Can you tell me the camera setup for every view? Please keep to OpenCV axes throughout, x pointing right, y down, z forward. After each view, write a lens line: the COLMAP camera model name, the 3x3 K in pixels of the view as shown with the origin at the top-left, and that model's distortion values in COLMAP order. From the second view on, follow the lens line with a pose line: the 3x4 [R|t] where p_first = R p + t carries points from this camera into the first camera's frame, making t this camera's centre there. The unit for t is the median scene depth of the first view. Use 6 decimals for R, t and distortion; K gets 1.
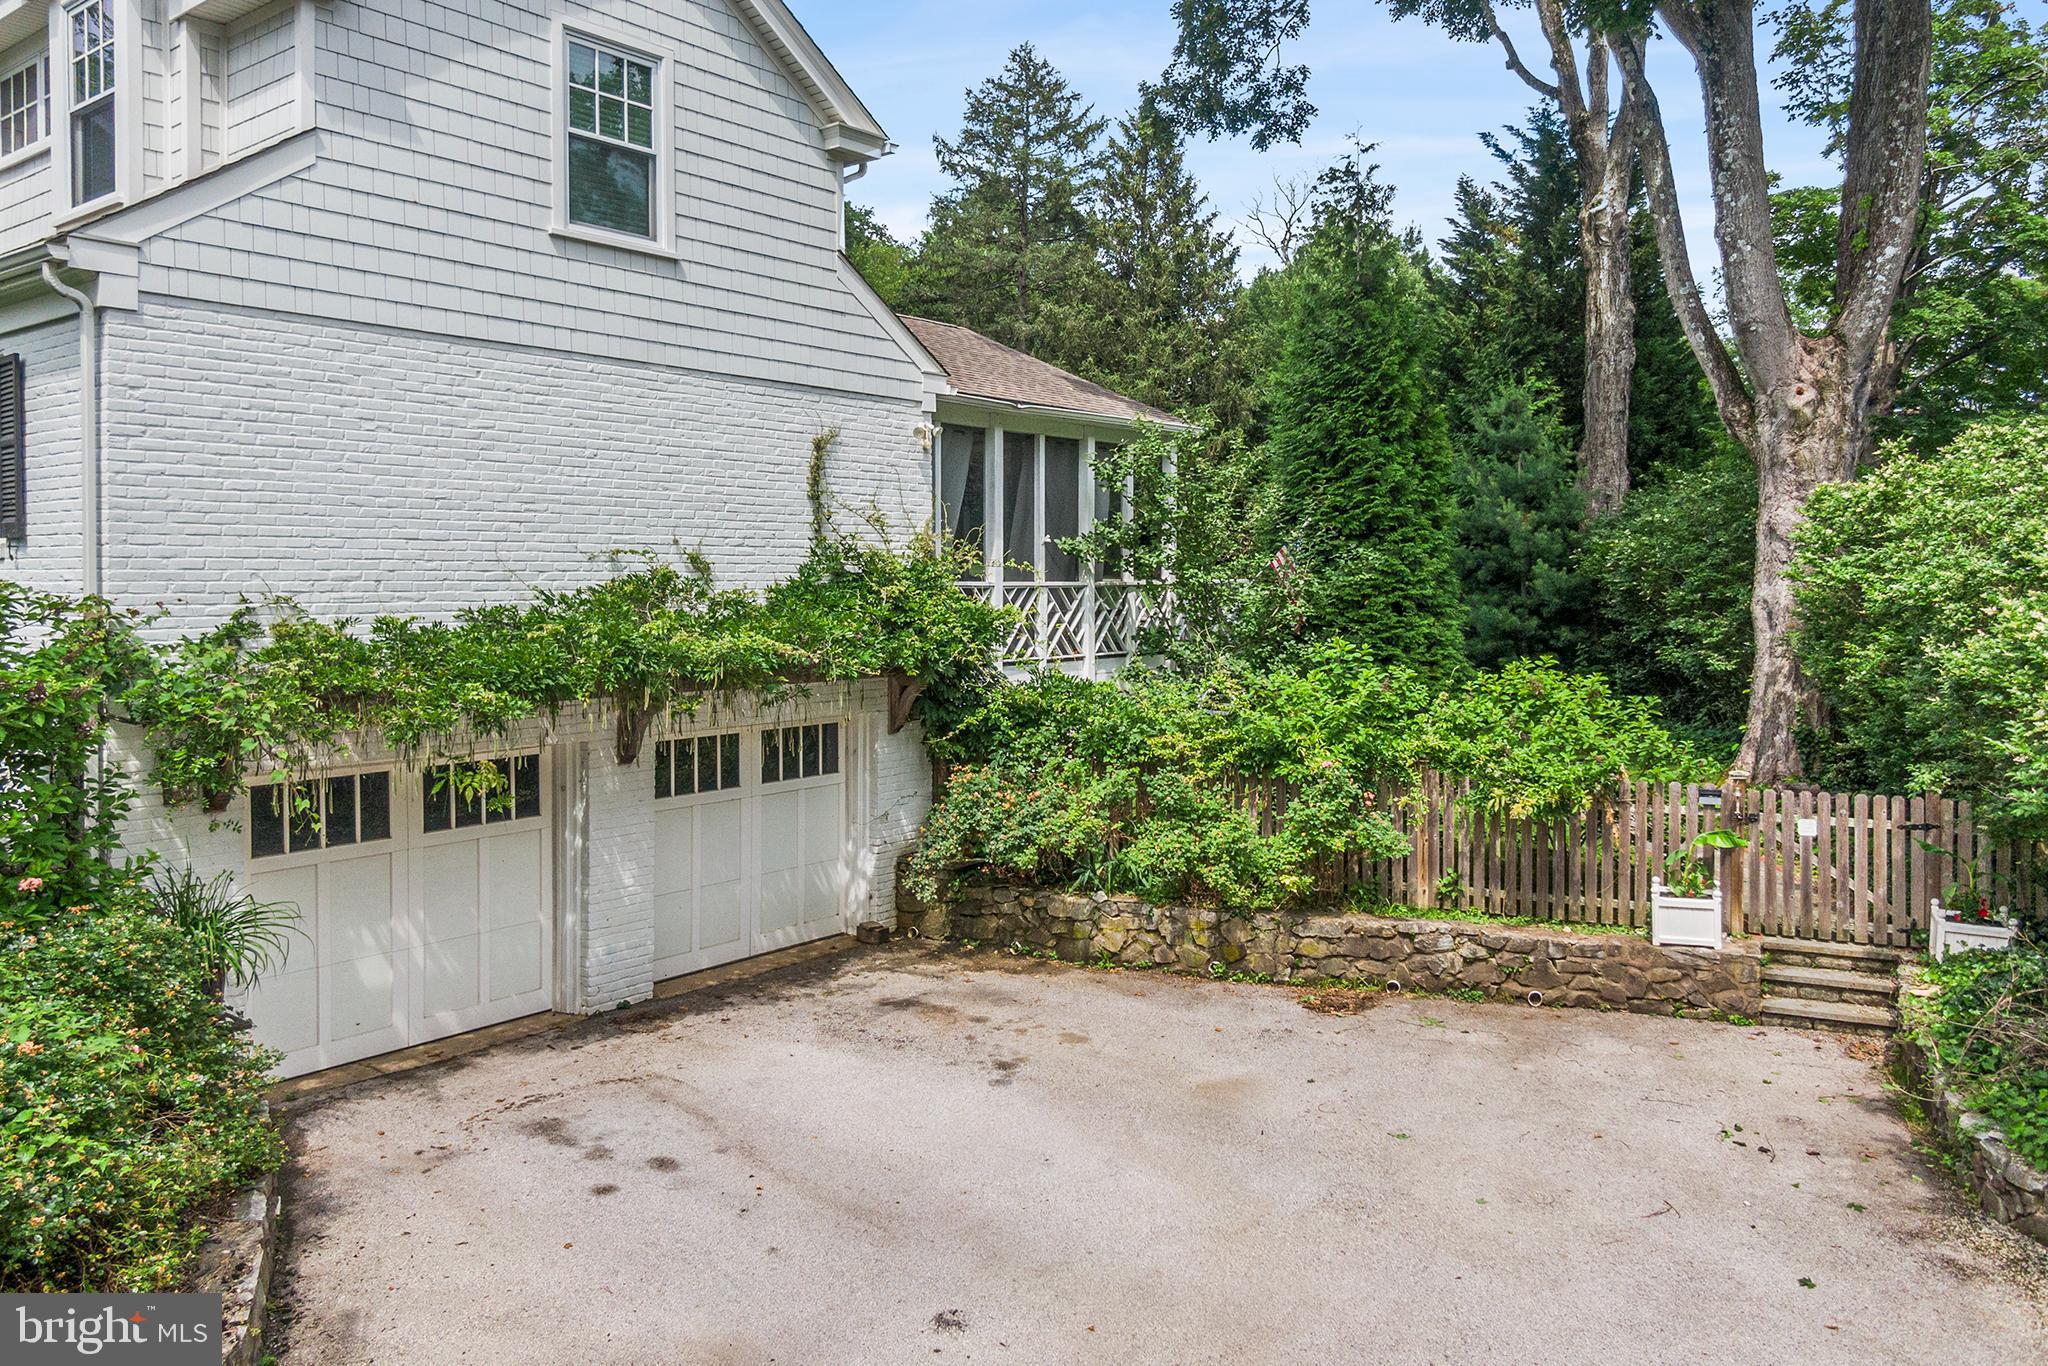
lens RADIAL K [[1518.5, 0, 1020.0], [0, 1518.5, 635.1], [0, 0, 1]] dist [0.061007, -0.124711]
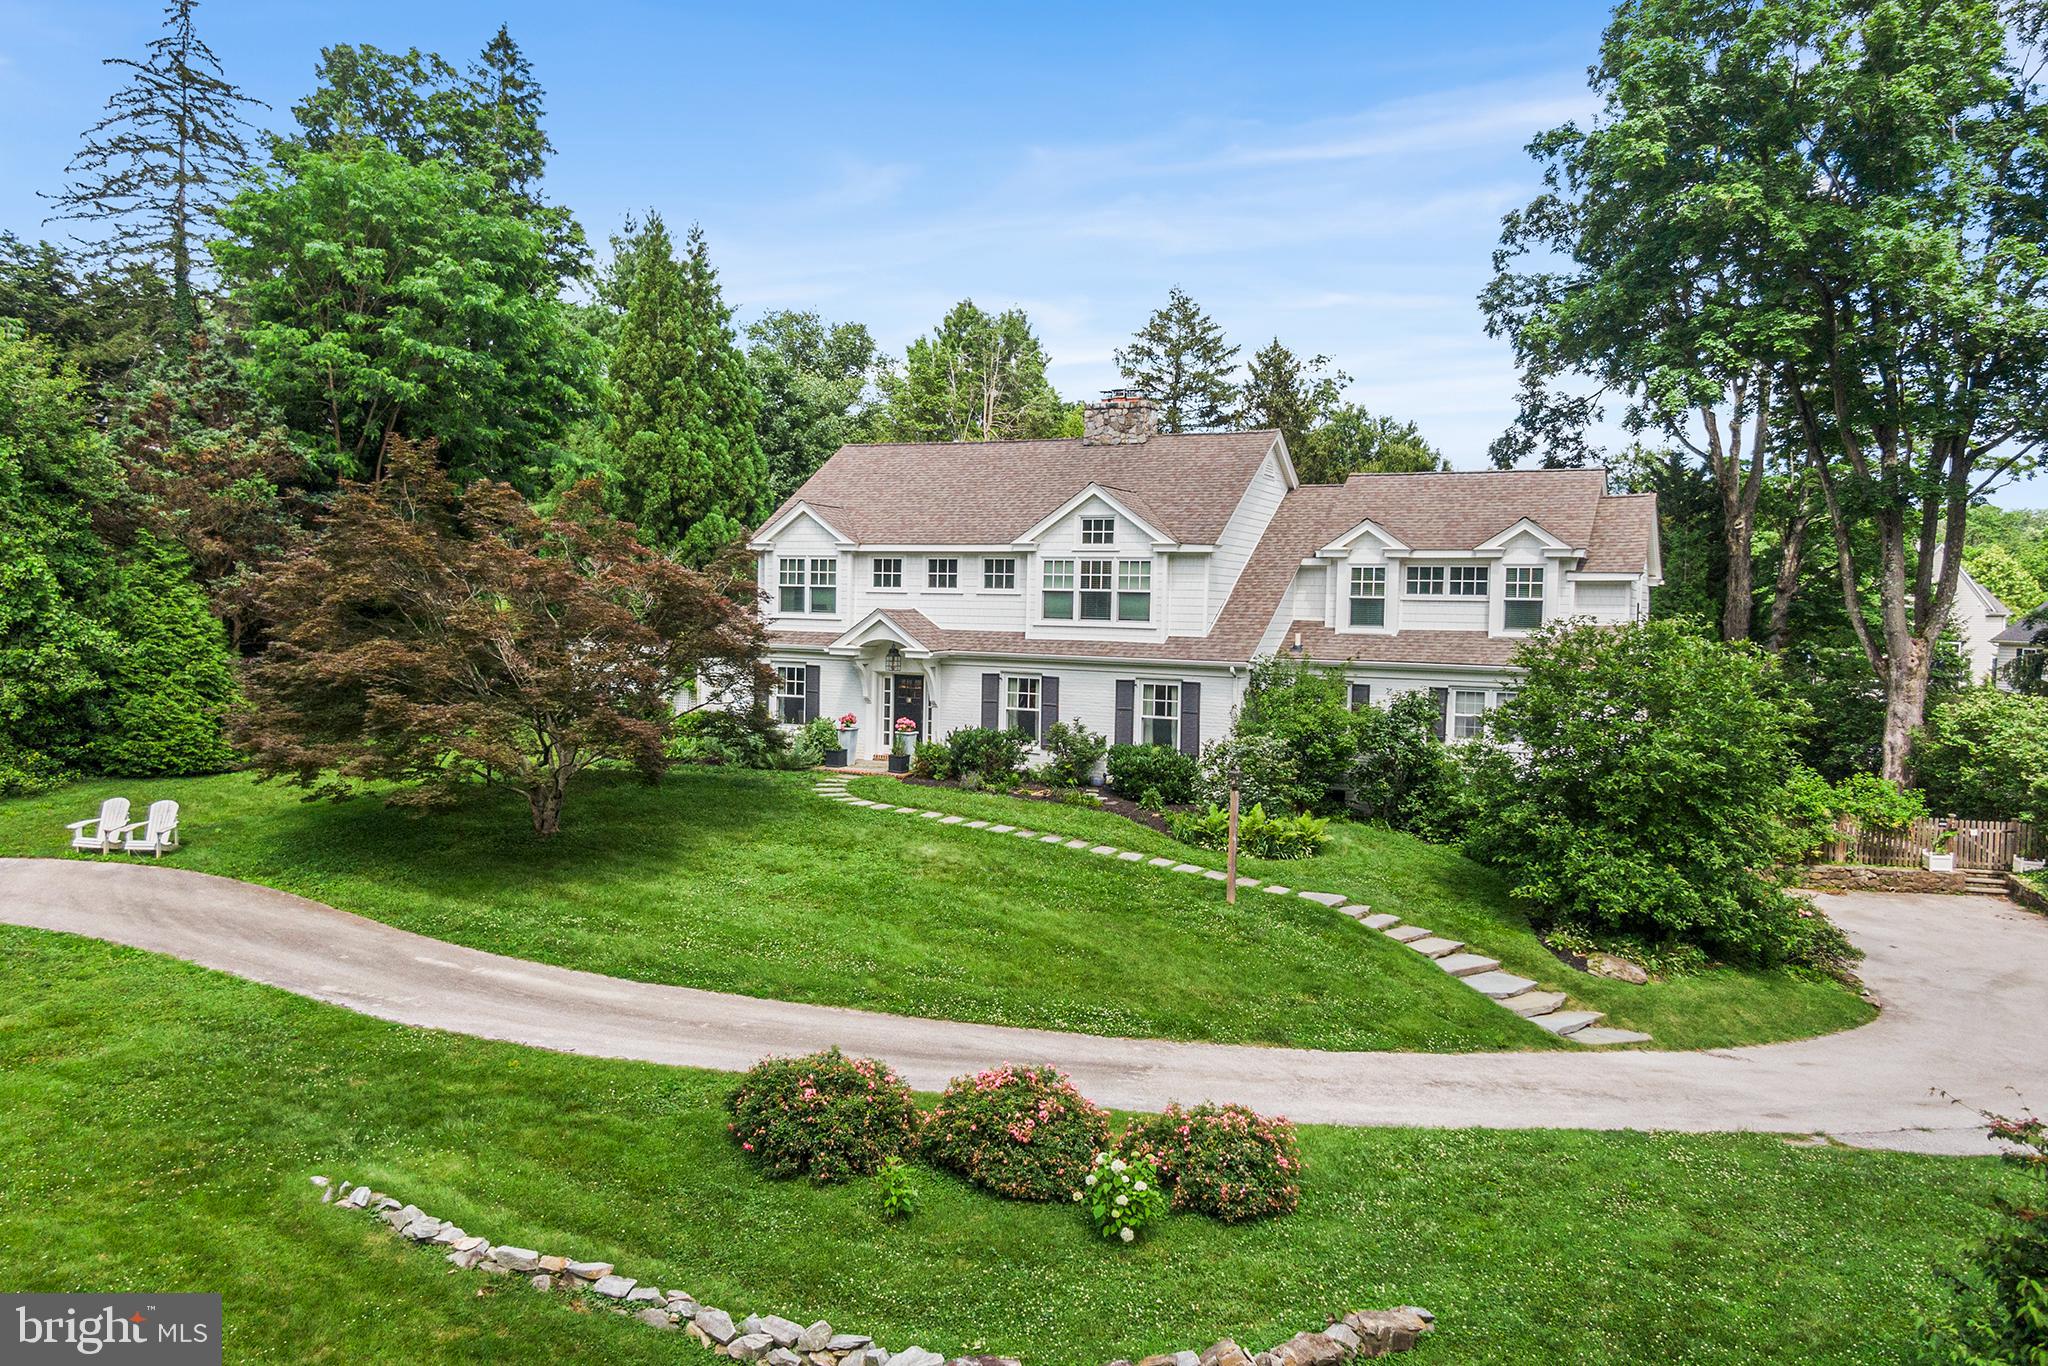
lens RADIAL K [[1490.1, 0, 1011.4], [0, 1490.1, 676.3], [0, 0, 1]] dist [0.053679, -0.104307]
pose [[0.981673, 0.016729, 0.189837, -1.774812], [-0.018416, 0.999805, 0.007129, -0.156409], [-0.189681, -0.010495, 0.981790, -1.428354]]
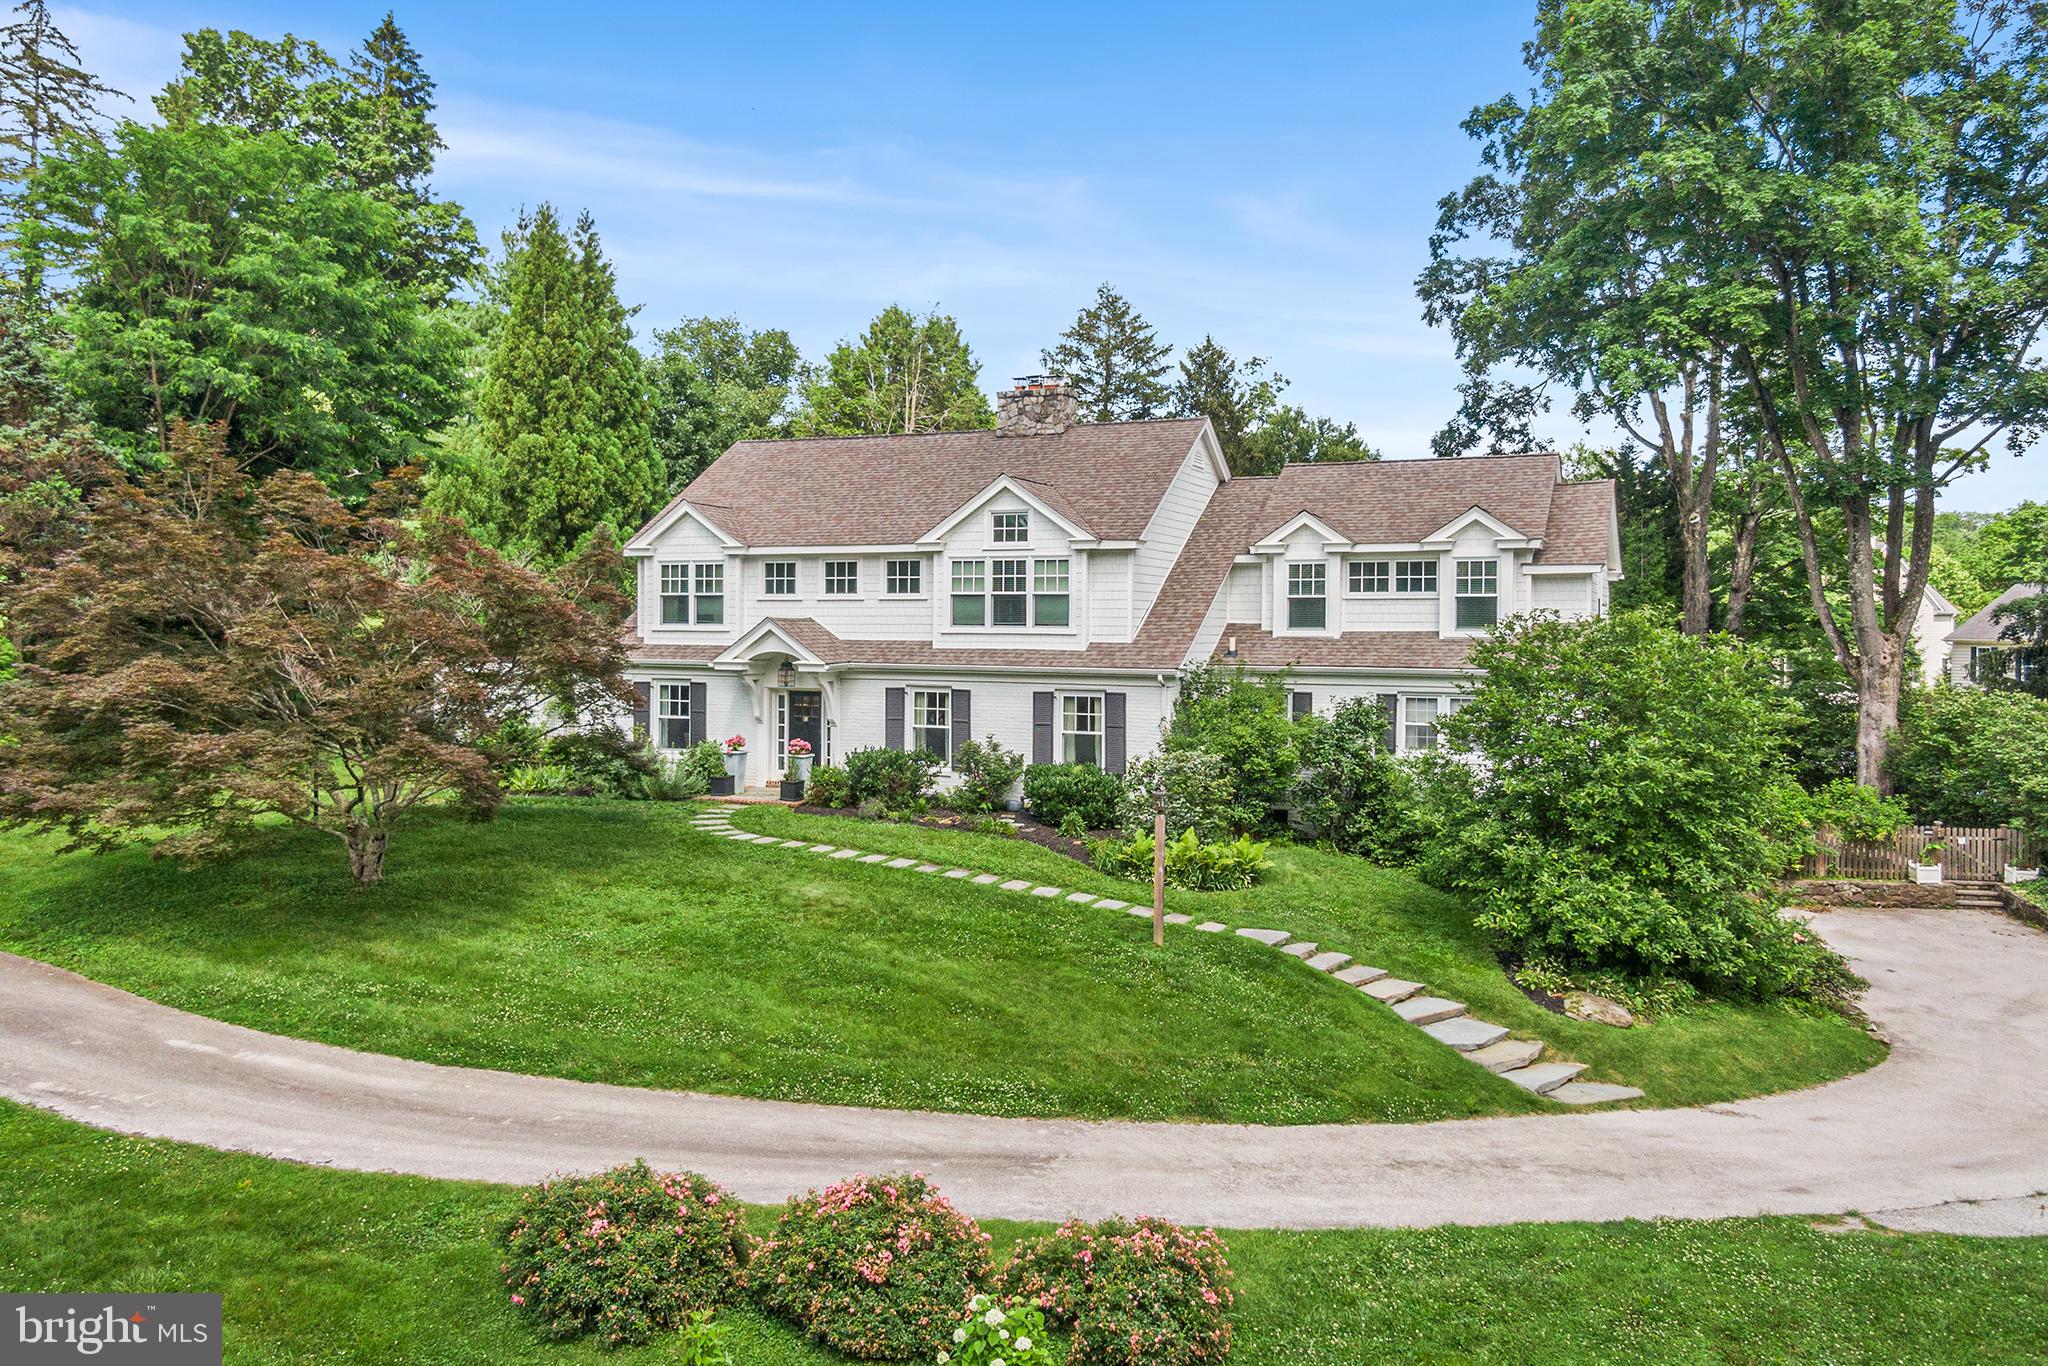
lens RADIAL K [[1518.5, 0, 1020.0], [0, 1518.5, 635.1], [0, 0, 1]] dist [0.061007, -0.124711]
pose [[0.972704, 0.008241, 0.231904, -1.679873], [-0.000619, 0.999458, -0.032919, -0.146047], [-0.232049, 0.031876, 0.972182, -1.235803]]
